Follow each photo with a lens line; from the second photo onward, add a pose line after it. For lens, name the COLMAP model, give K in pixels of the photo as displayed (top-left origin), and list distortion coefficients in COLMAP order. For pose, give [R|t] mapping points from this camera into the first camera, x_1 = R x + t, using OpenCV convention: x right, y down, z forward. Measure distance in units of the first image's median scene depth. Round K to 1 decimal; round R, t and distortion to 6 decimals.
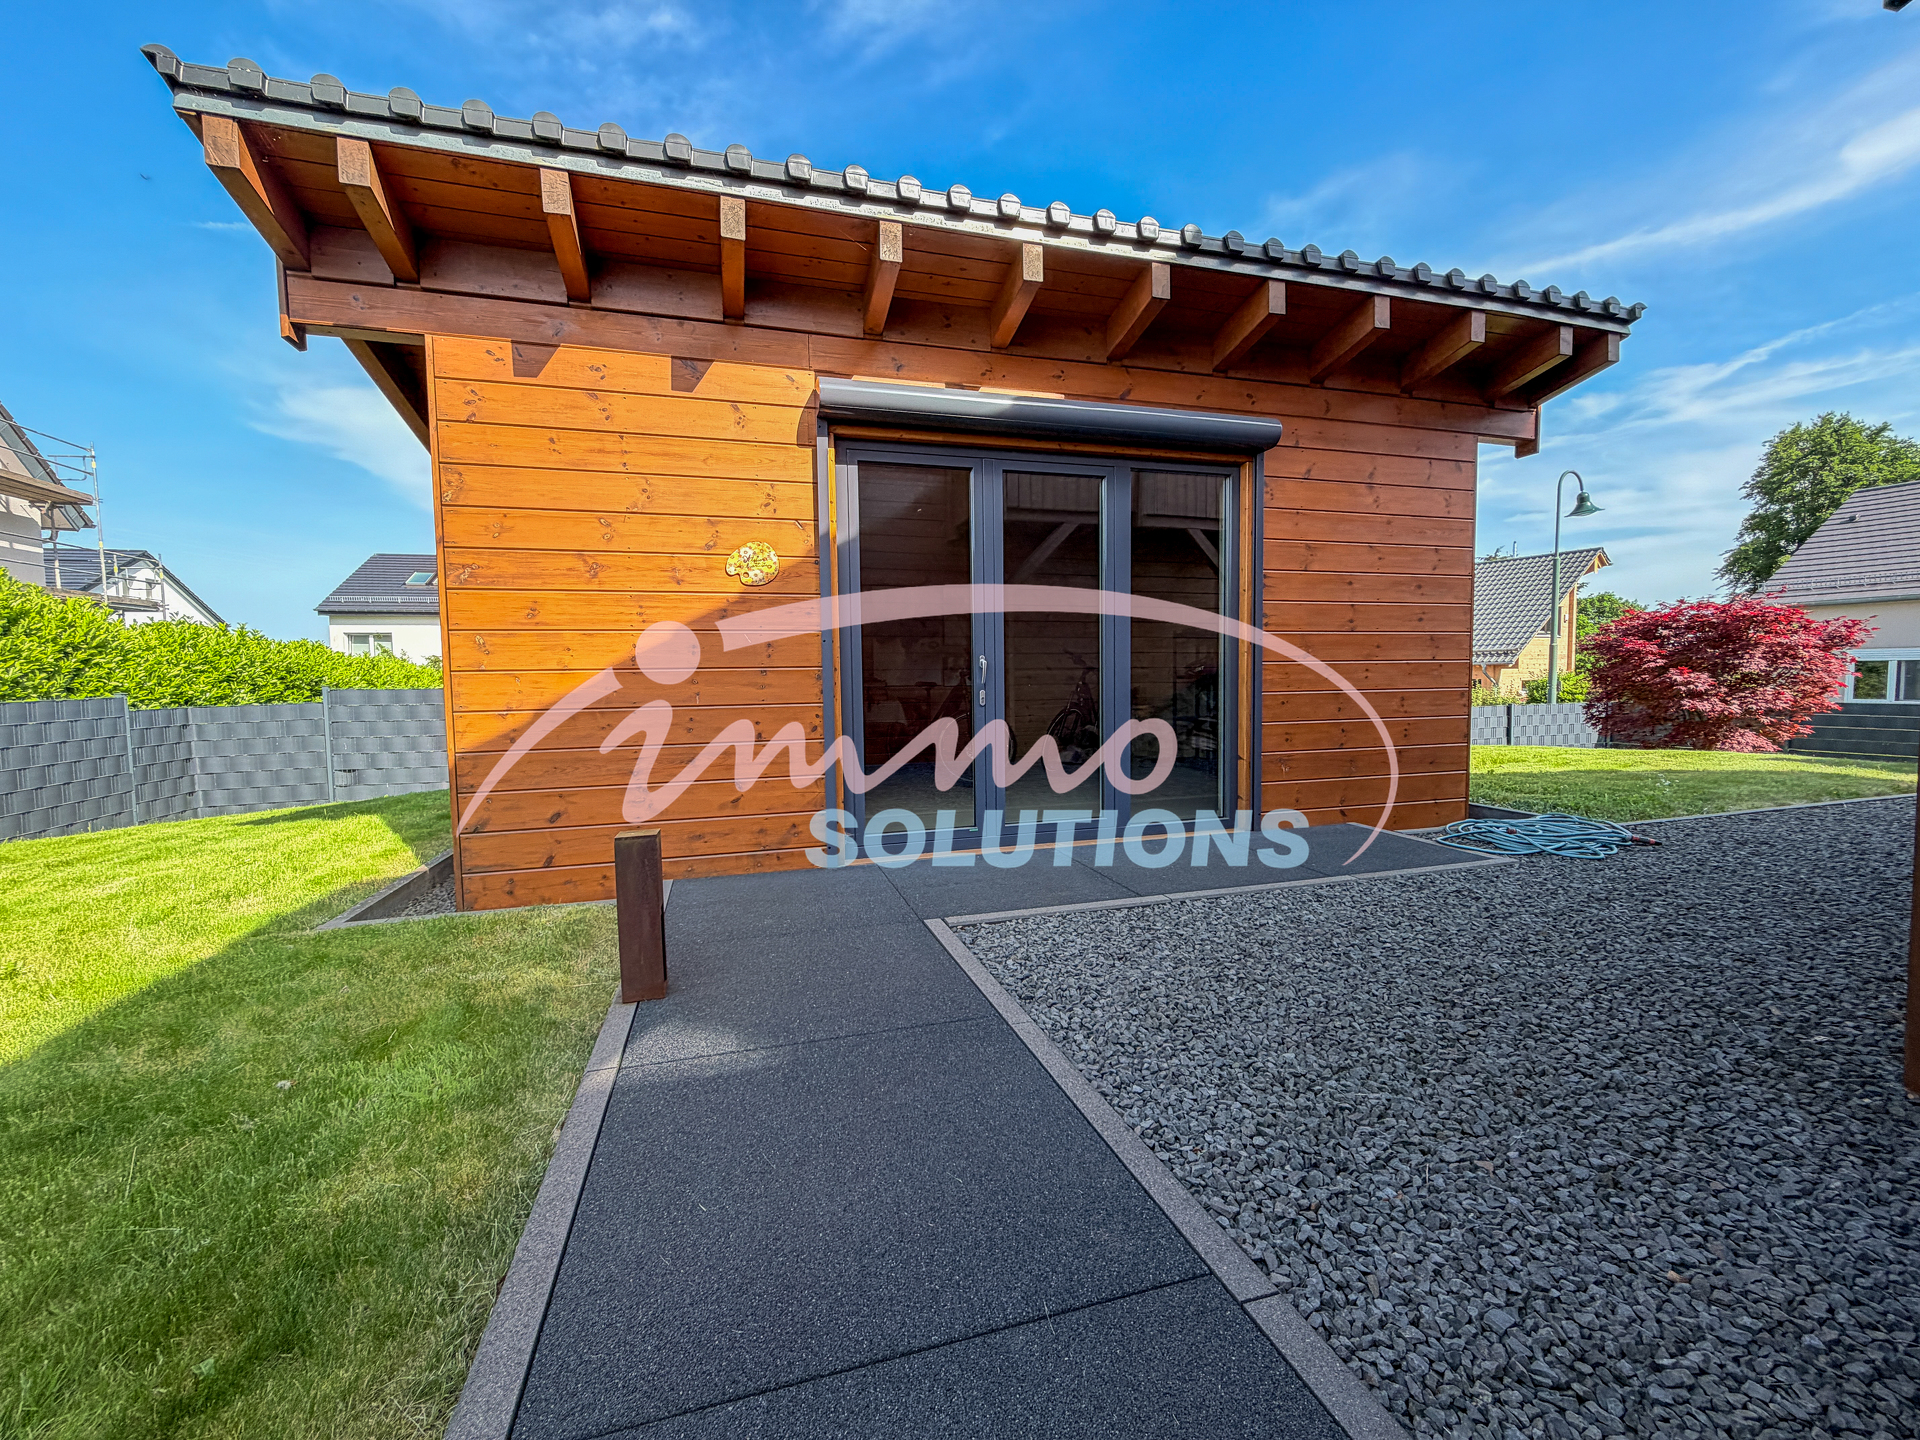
lens RADIAL K [[765.3, 0, 950.8], [0, 765.3, 722.2], [0, 0, 1]] dist [0.003719, 0.000123]
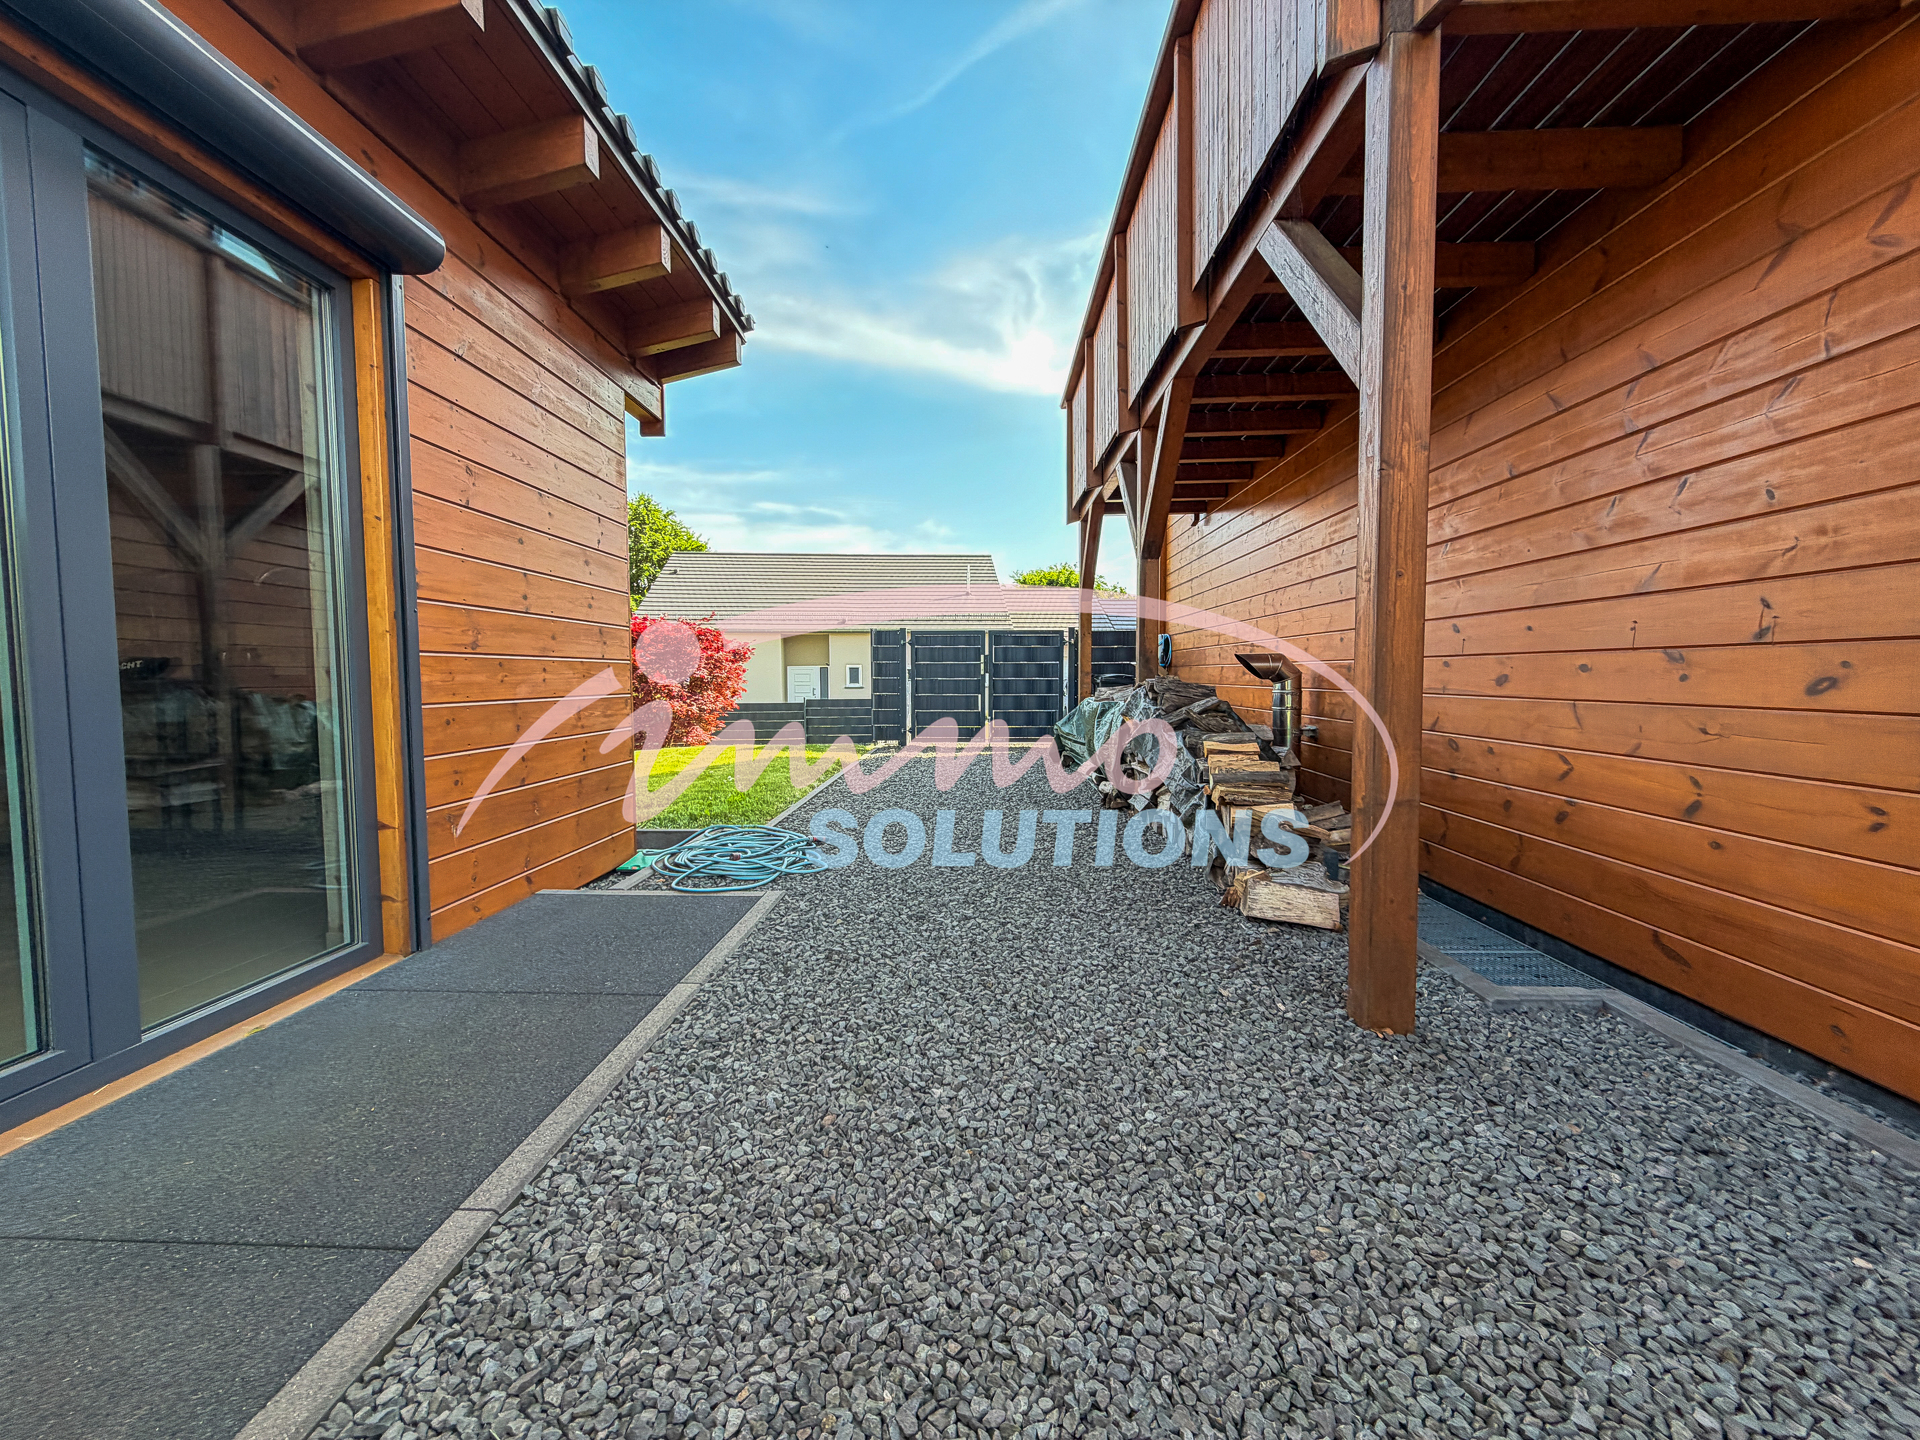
lens RADIAL K [[765.3, 0, 951.0], [0, 765.3, 719.6], [0, 0, 1]] dist [0.003719, 0.000123]
pose [[0.307449, -0.041868, 0.950643, -0.016400], [0.054774, 0.998154, 0.026246, -0.026776], [-0.949987, 0.044001, 0.309174, 0.560943]]
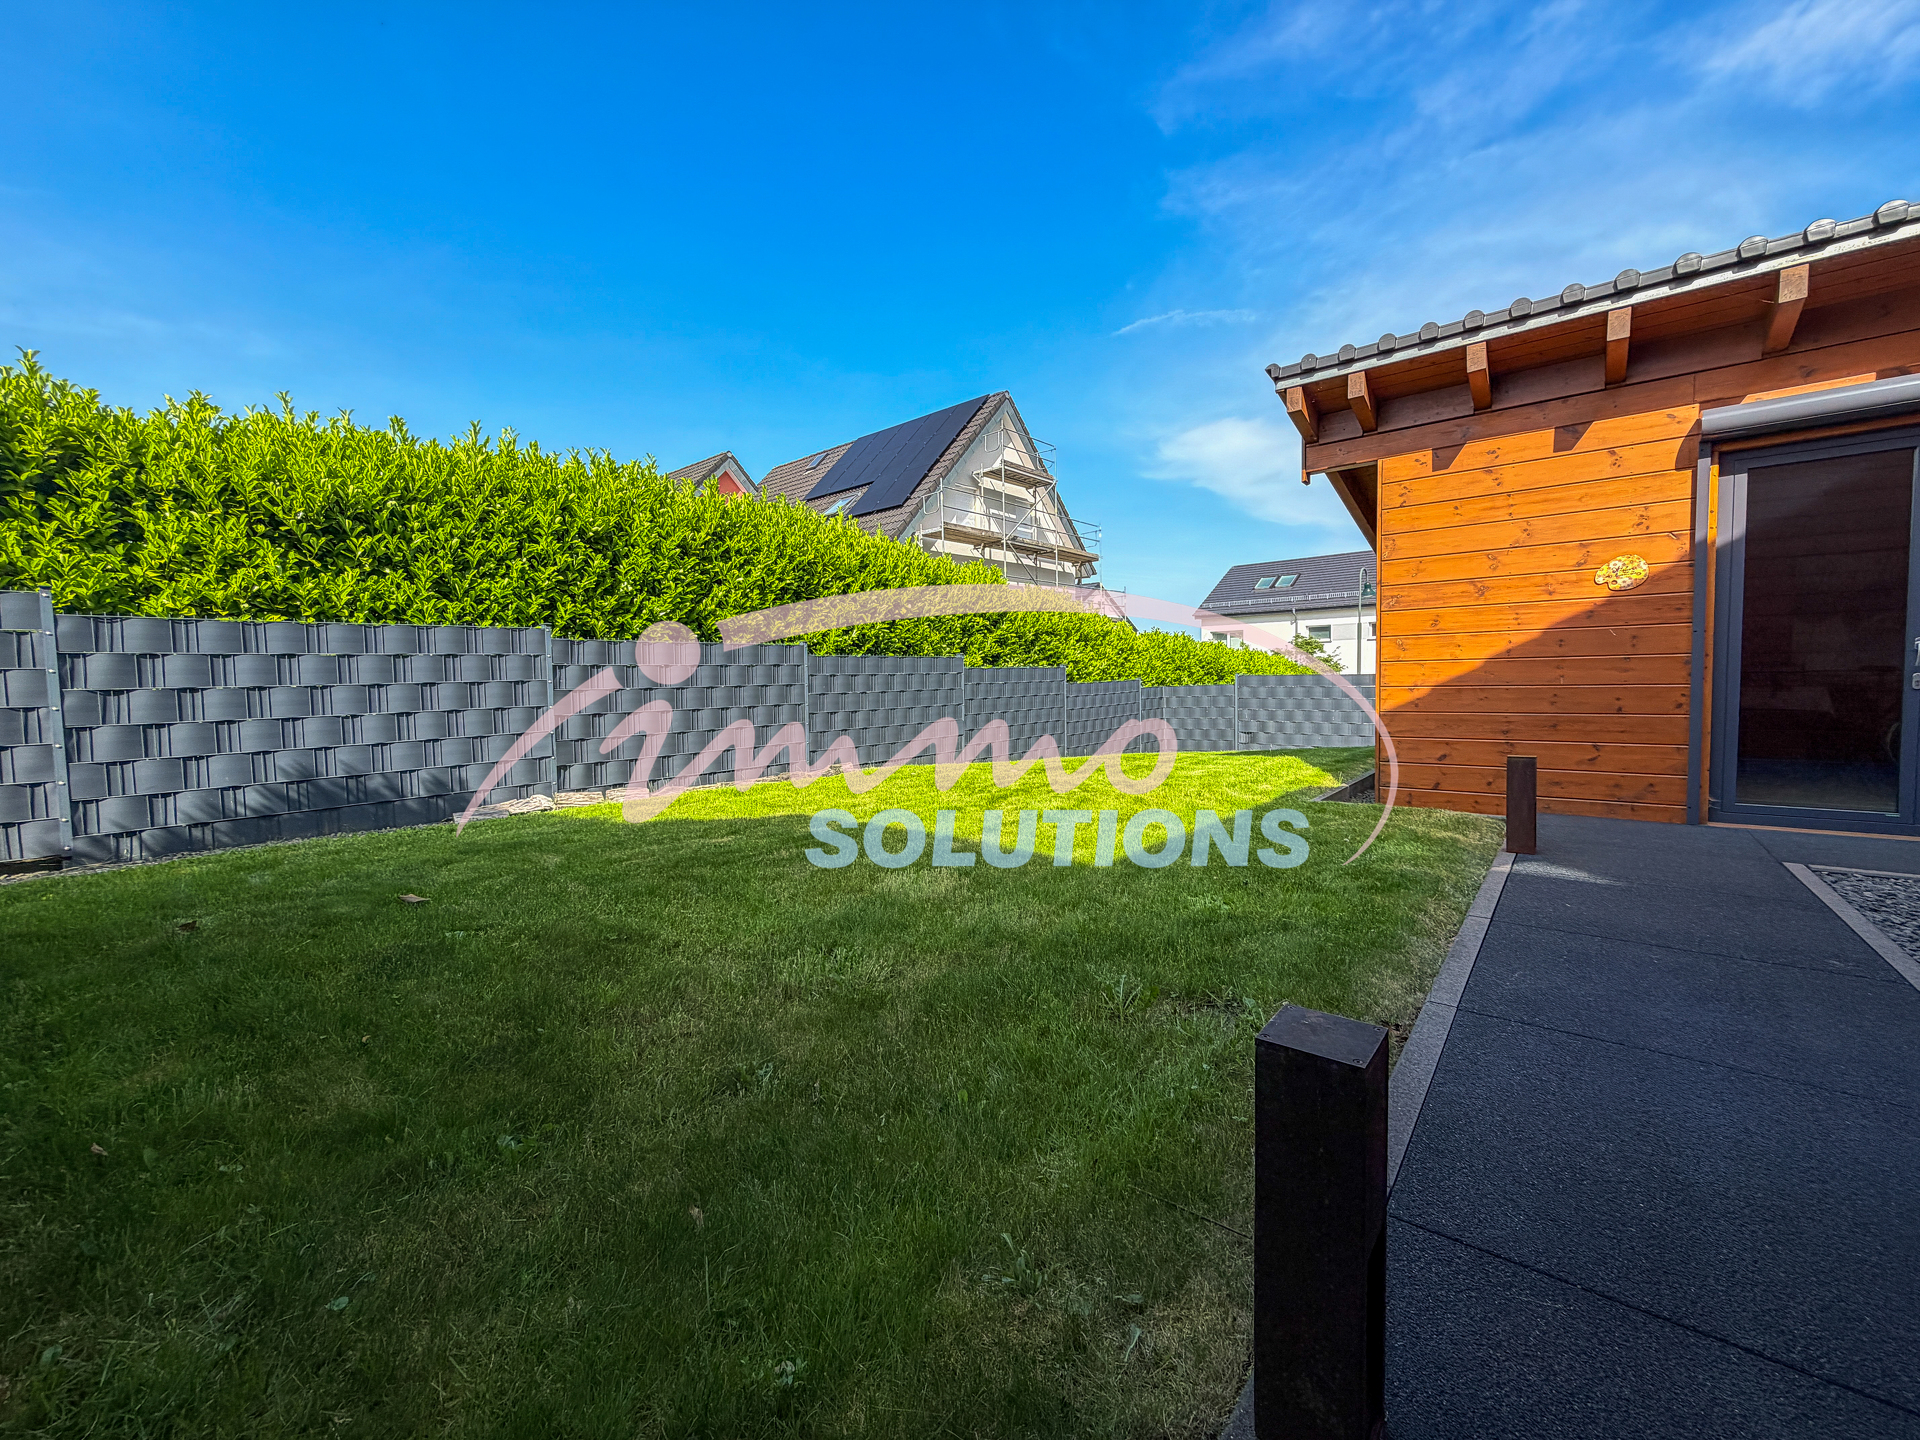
lens RADIAL K [[765.3, 0, 957.9], [0, 765.3, 717.6], [0, 0, 1]] dist [0.003719, 0.000123]
pose [[0.570927, 0.045959, -0.819714, 0.170562], [-0.037988, 0.998841, 0.029543, 0.036754], [0.820122, 0.014272, 0.572011, -0.638444]]
